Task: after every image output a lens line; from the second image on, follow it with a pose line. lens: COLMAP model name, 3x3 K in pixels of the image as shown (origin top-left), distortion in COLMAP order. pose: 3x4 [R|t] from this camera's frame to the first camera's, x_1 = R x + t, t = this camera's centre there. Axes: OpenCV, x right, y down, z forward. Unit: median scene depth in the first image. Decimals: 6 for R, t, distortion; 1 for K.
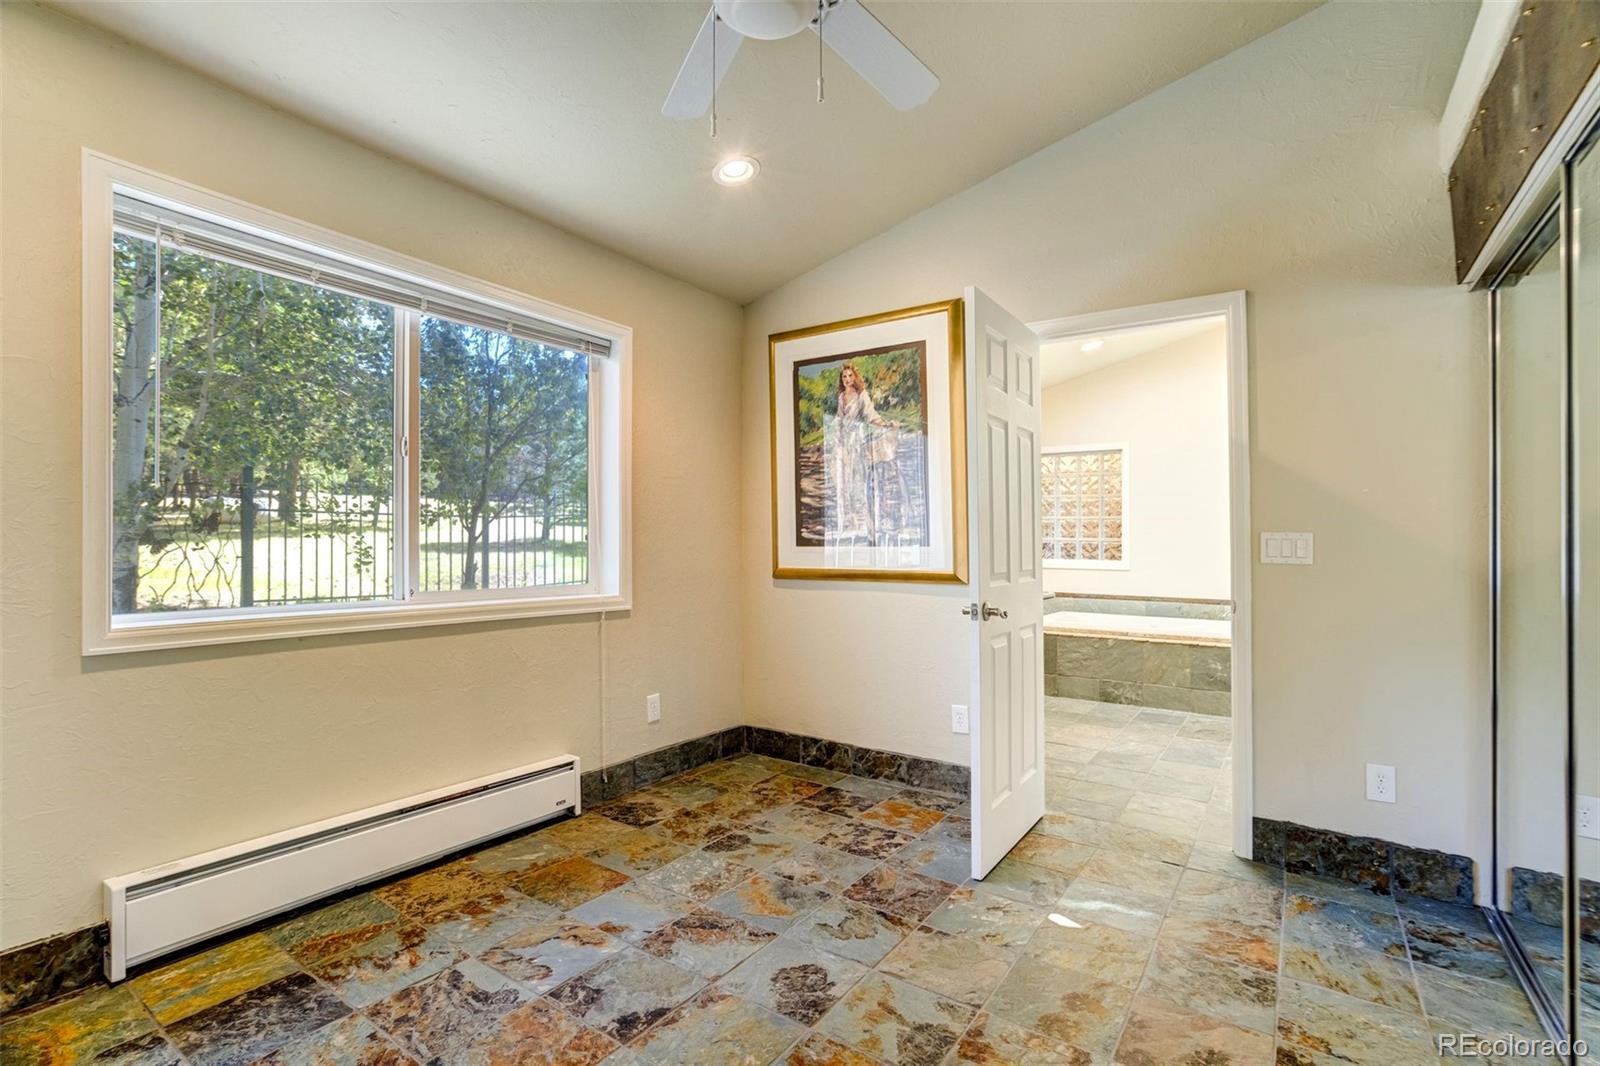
lens RADIAL K [[747.9, 0, 807.2], [0, 747.9, 529.8], [0, 0, 1]] dist [0.002734, 0.001718]
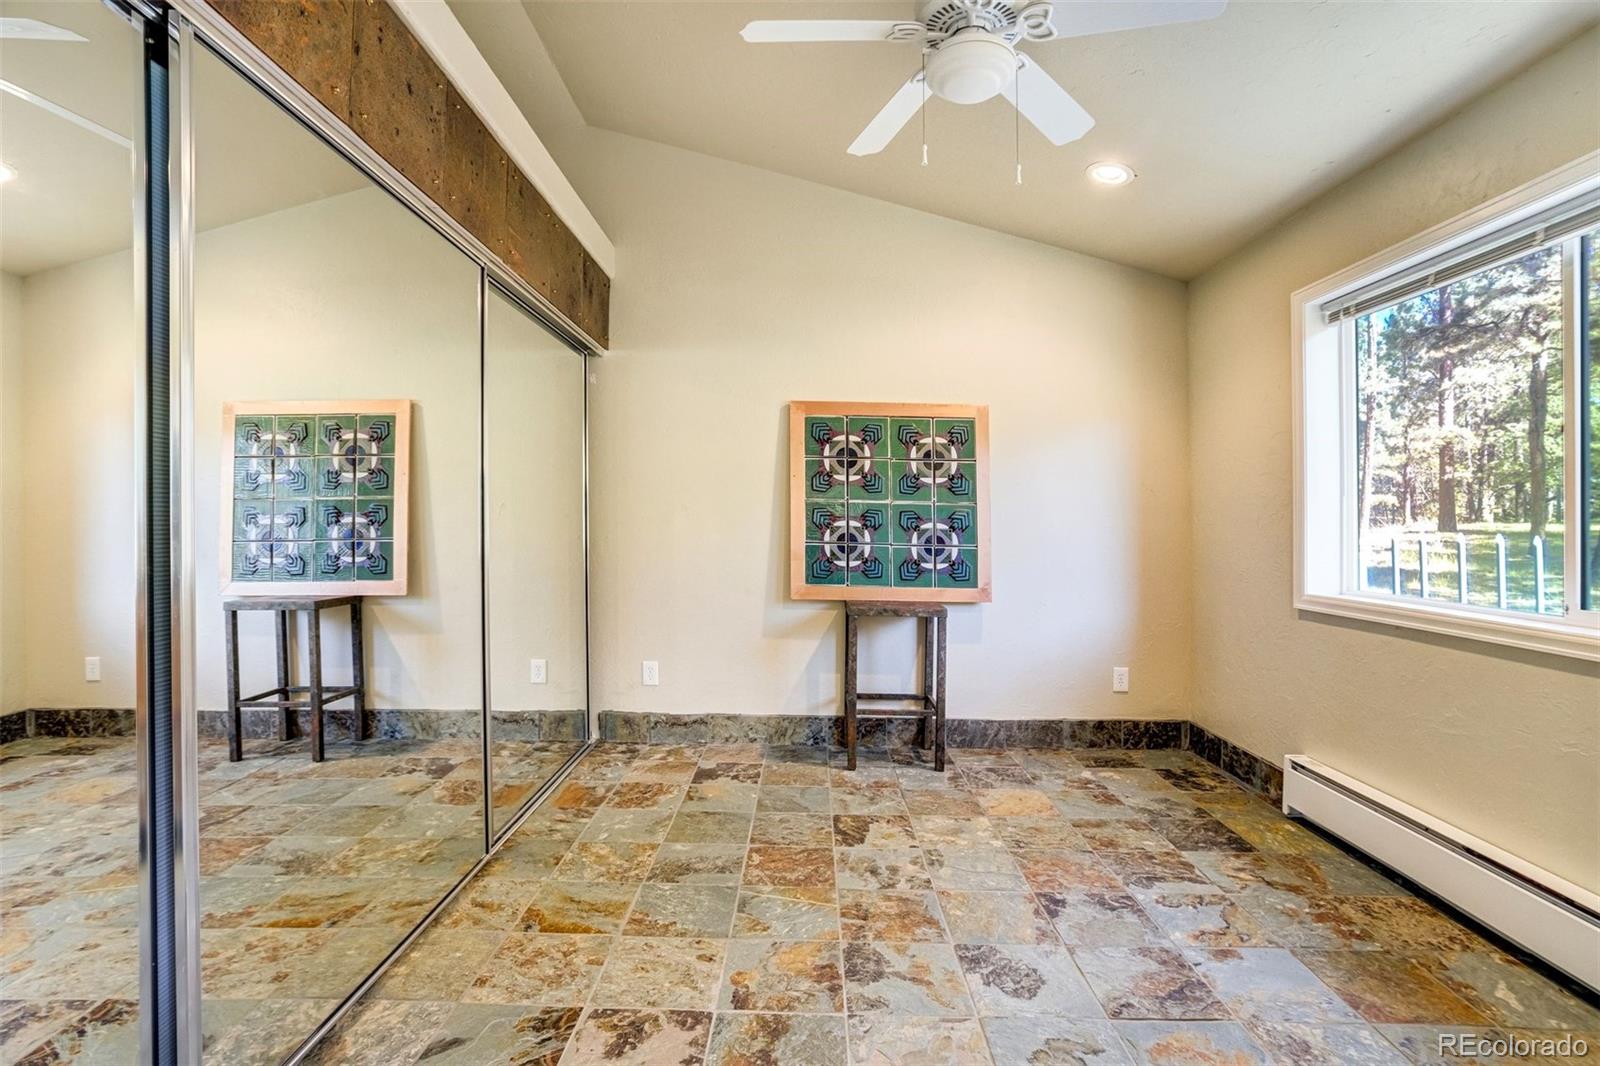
lens RADIAL K [[727.5, 0, 801.3], [0, 727.5, 533.5], [0, 0, 1]] dist [-0.032514, 0.015712]
pose [[-0.829633, -0.023524, -0.557813, 0.768784], [-0.024423, 0.999685, -0.005835, 0.041987], [0.557775, 0.008782, -0.829946, 1.651847]]
